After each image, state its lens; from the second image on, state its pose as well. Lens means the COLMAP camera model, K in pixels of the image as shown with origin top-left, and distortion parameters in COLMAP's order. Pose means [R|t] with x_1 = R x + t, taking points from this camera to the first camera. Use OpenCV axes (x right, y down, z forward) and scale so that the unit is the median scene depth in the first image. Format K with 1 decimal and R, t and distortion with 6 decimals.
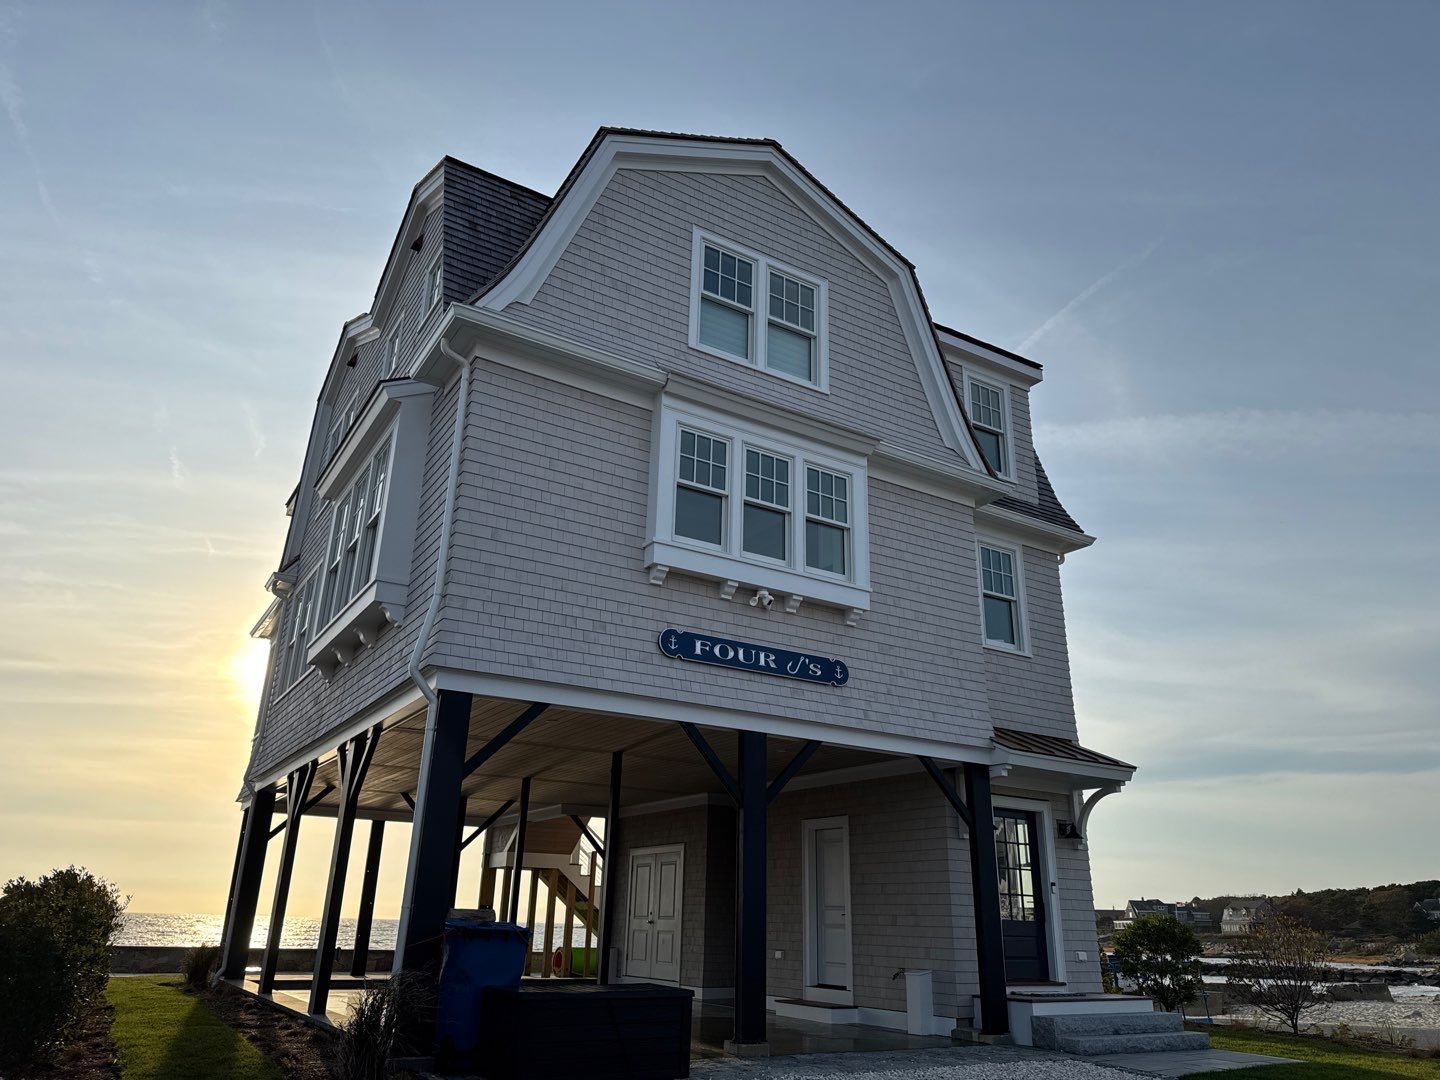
lens RADIAL K [[1002.4, 0, 720.0], [0, 1002.4, 540.0], [0, 0, 1]] dist [0.099096, -0.003605]
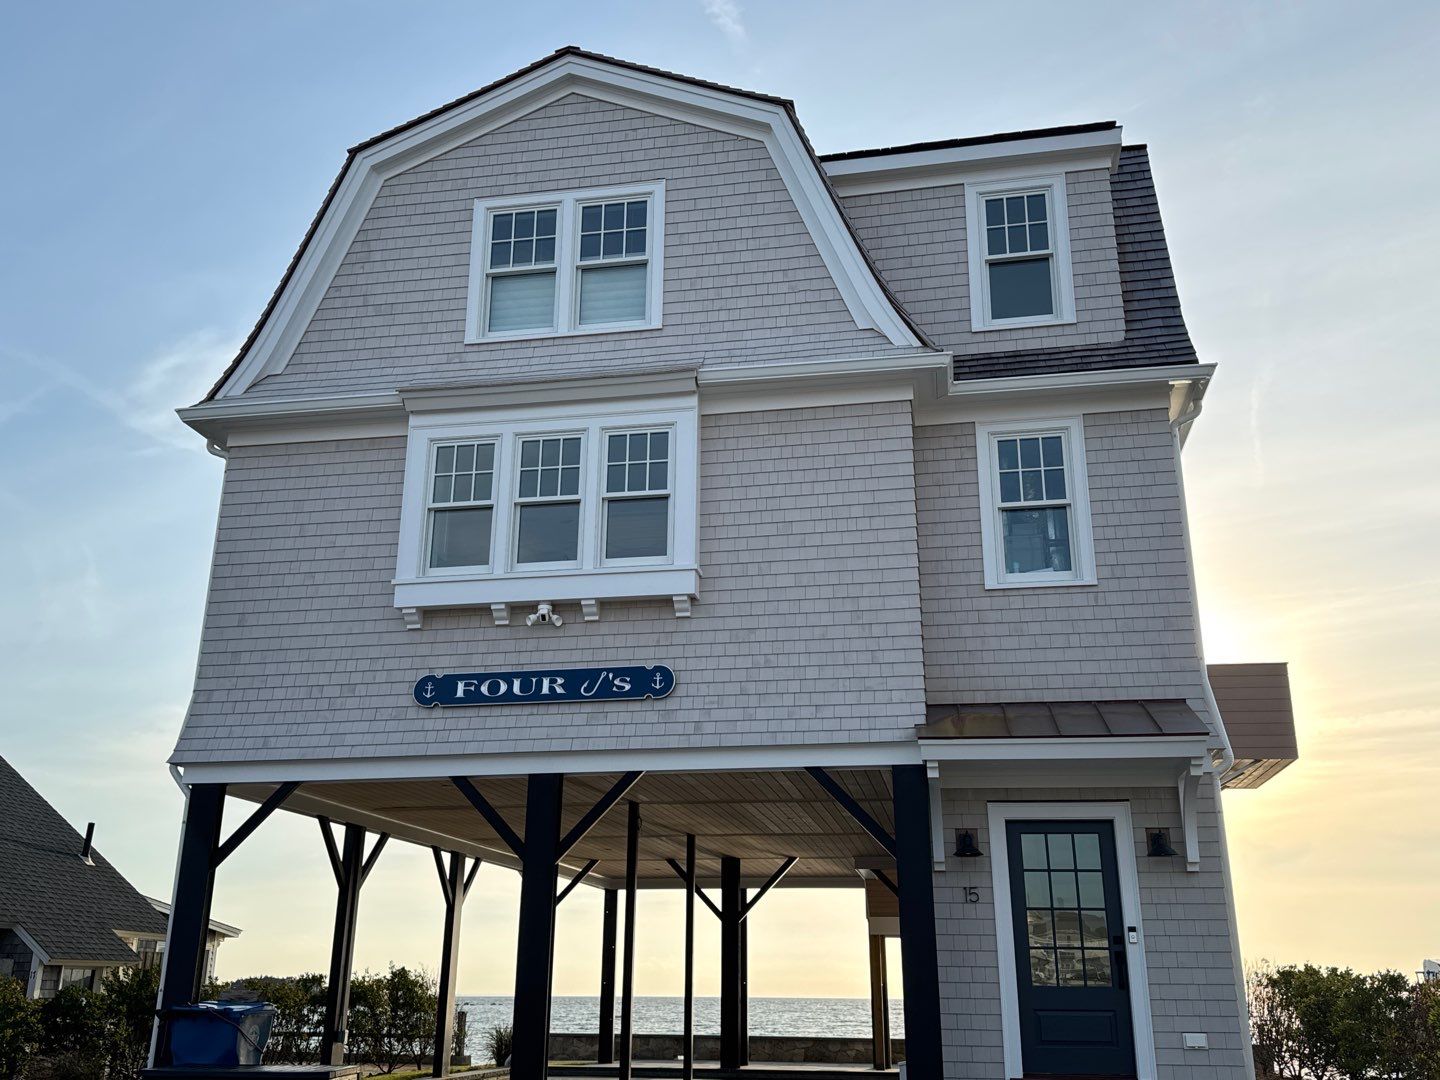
lens RADIAL K [[1315.3, 0, 720.0], [0, 1315.3, 540.0], [0, 0, 1]] dist [0.114039, -0.002630]
pose [[0.740825, -0.242143, -0.626534, 0.819703], [0.247978, 0.965464, -0.079919, 0.118454], [0.624247, -0.096160, 0.775286, 0.239487]]
